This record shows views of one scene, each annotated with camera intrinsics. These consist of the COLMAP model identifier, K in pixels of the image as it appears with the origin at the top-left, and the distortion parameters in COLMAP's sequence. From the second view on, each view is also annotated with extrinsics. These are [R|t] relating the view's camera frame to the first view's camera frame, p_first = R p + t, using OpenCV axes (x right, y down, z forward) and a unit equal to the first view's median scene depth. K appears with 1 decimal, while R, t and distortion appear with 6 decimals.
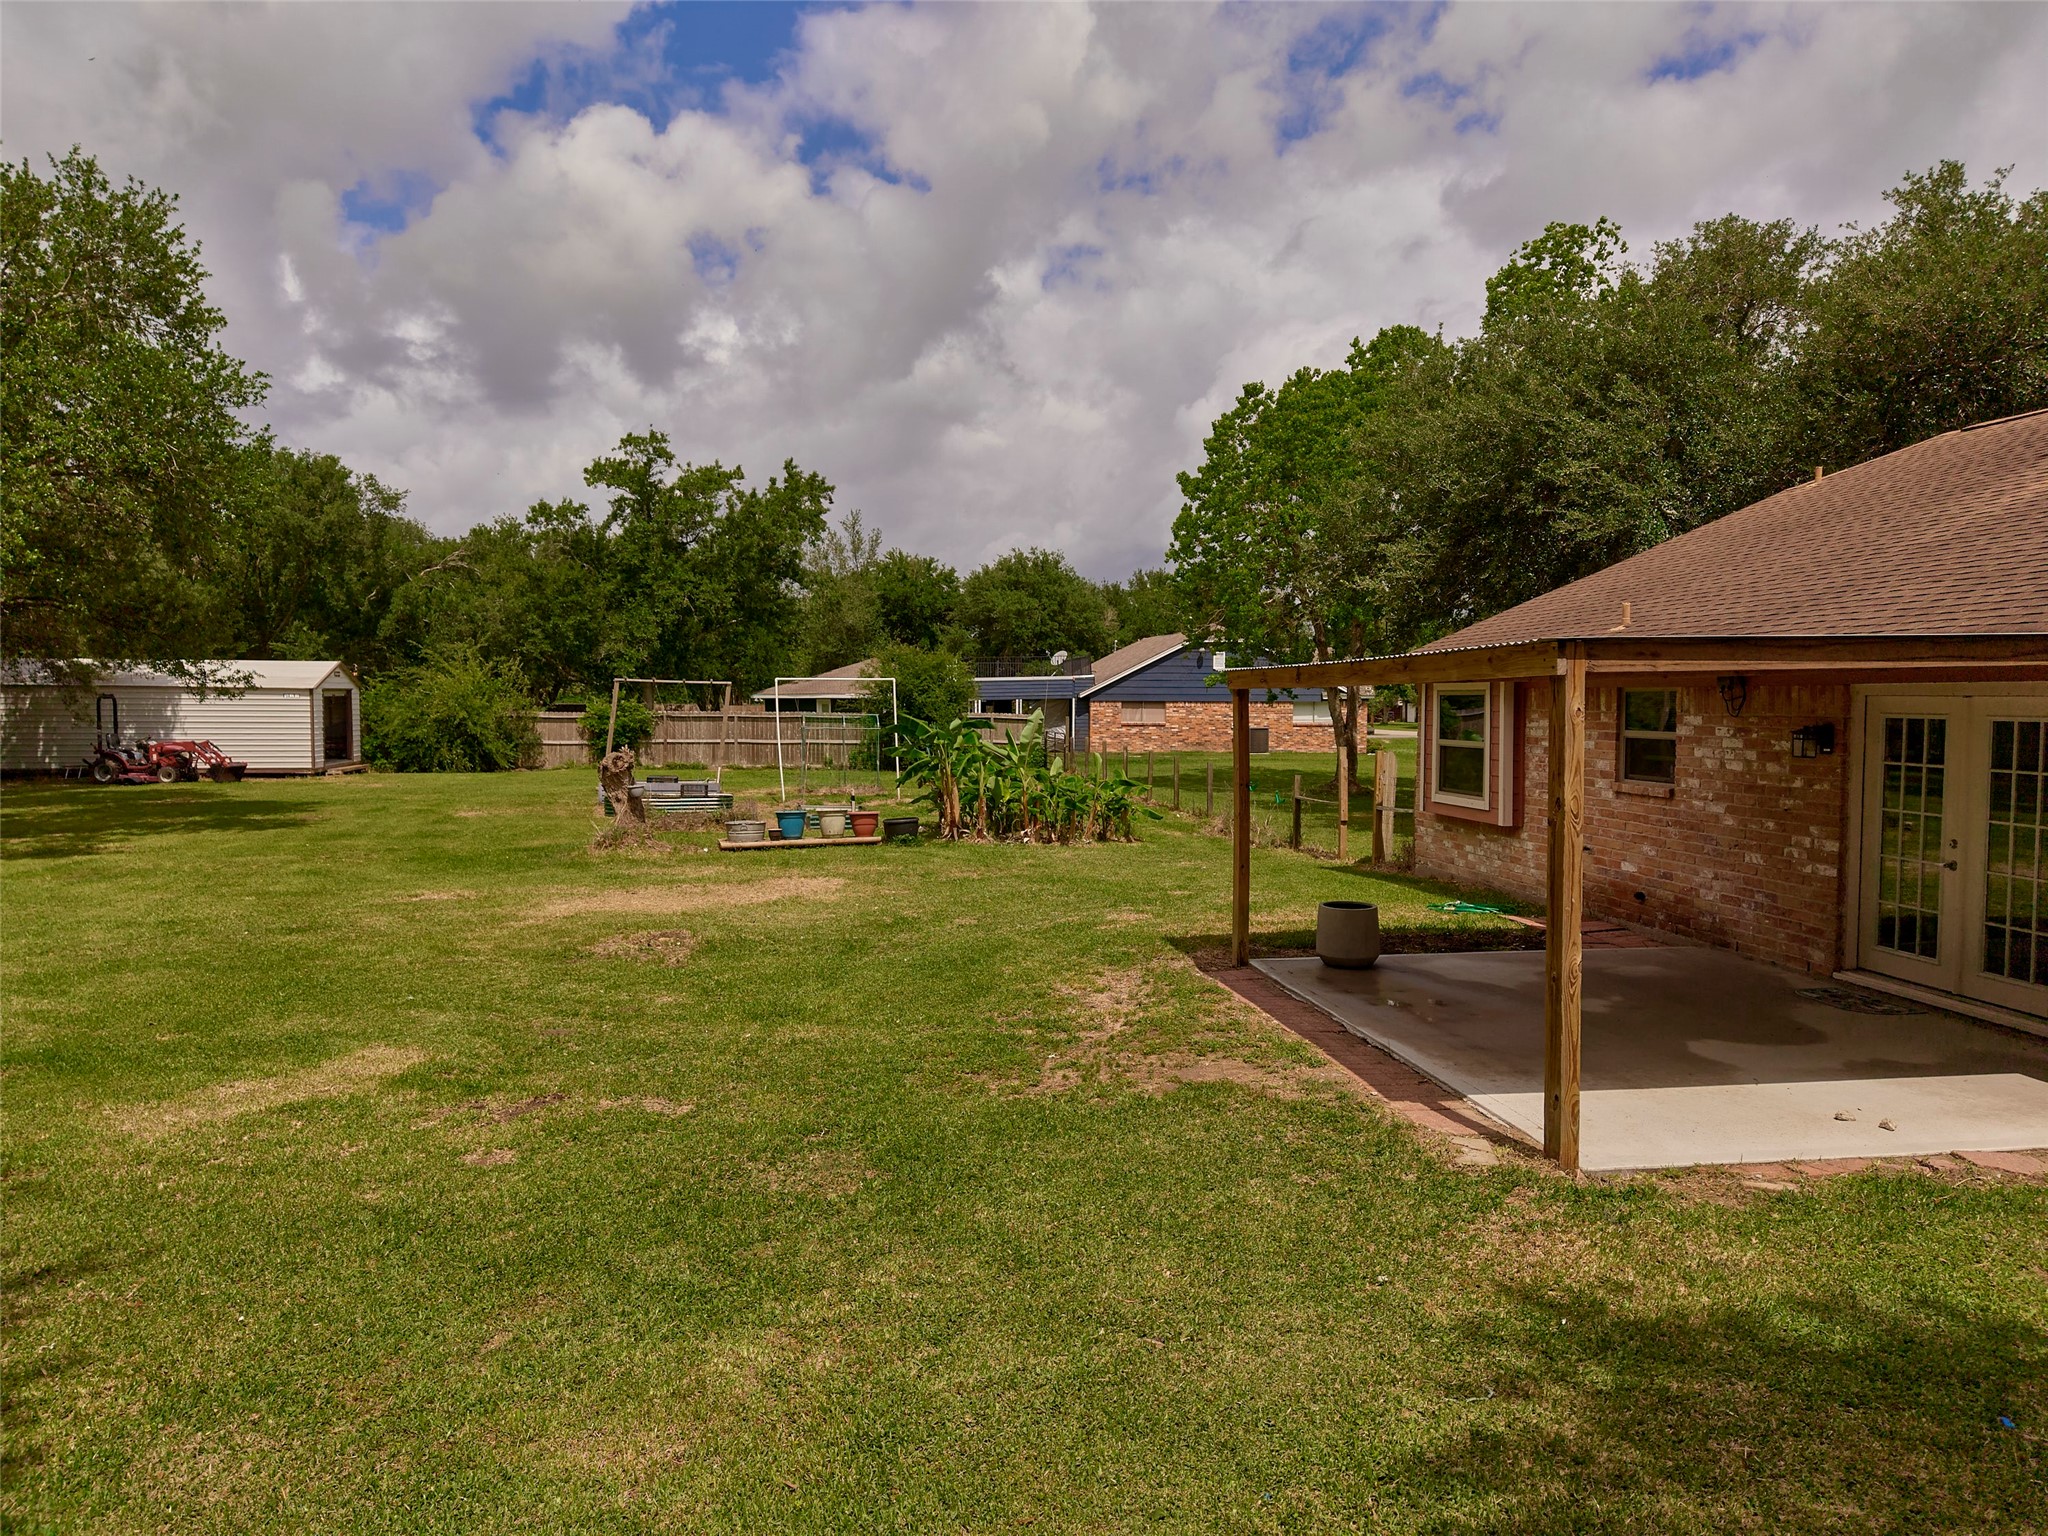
lens RADIAL K [[1381.0, 0, 1032.6], [0, 1381.0, 778.7], [0, 0, 1]] dist [0.031887, -0.026656]
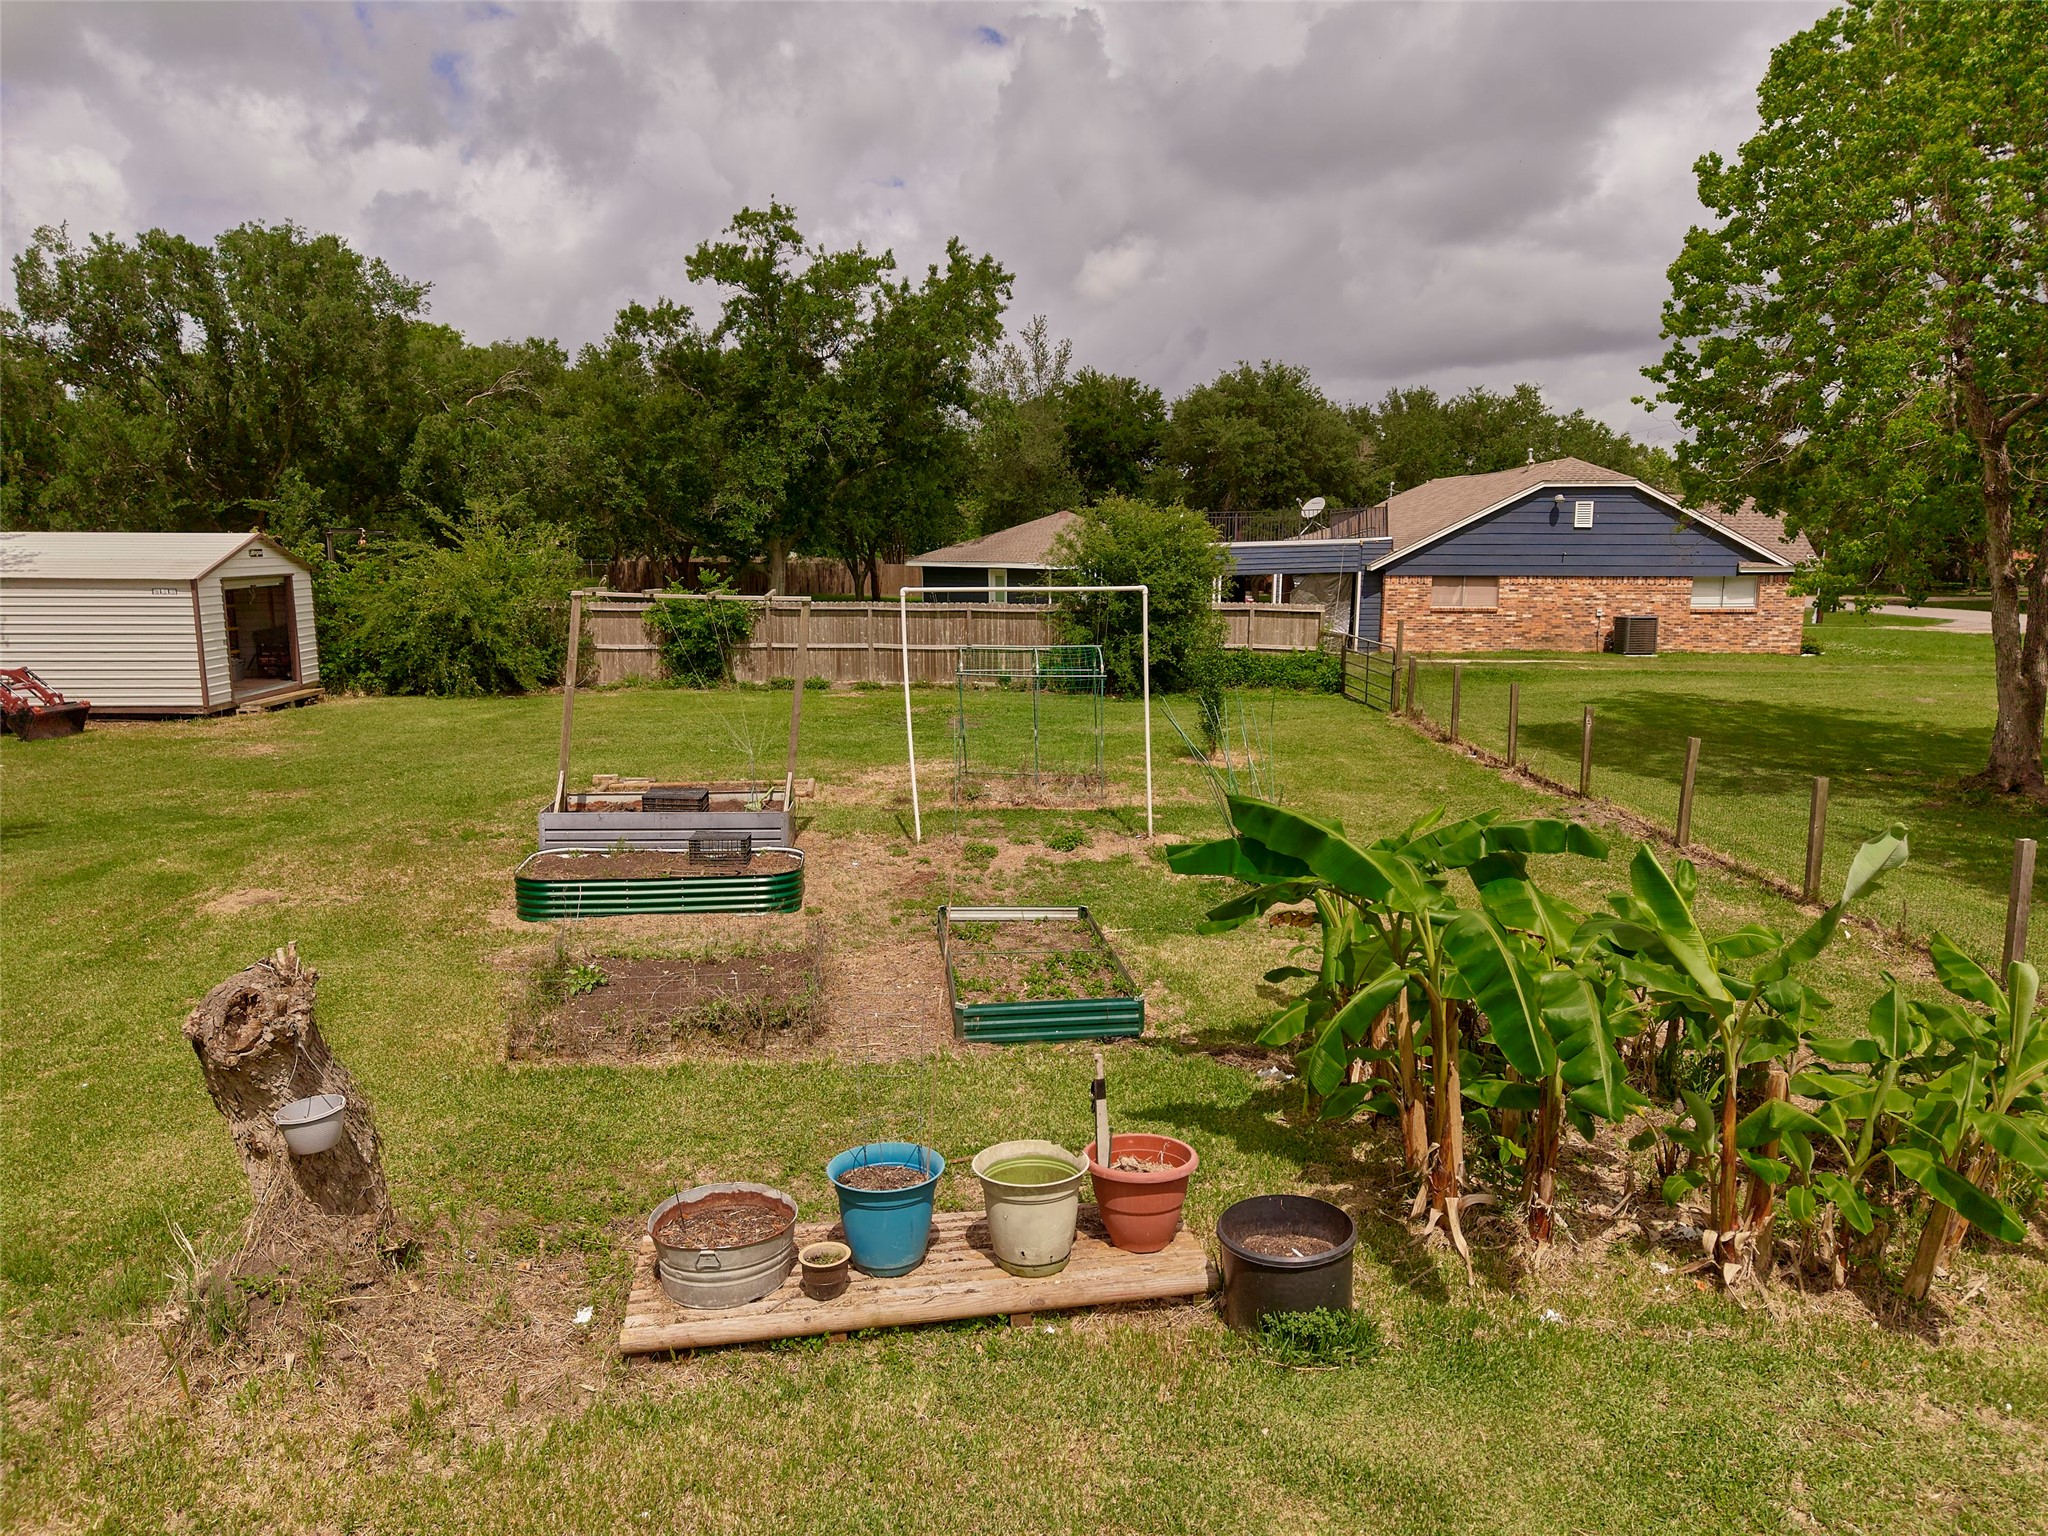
lens RADIAL K [[1381.0, 0, 1018.9], [0, 1381.0, 773.0], [0, 0, 1]] dist [0.031887, -0.026656]
pose [[0.990995, 0.019901, -0.132410, -0.038855], [-0.005165, 0.993839, 0.110716, -0.029834], [0.133798, -0.109035, 0.984992, 0.251599]]
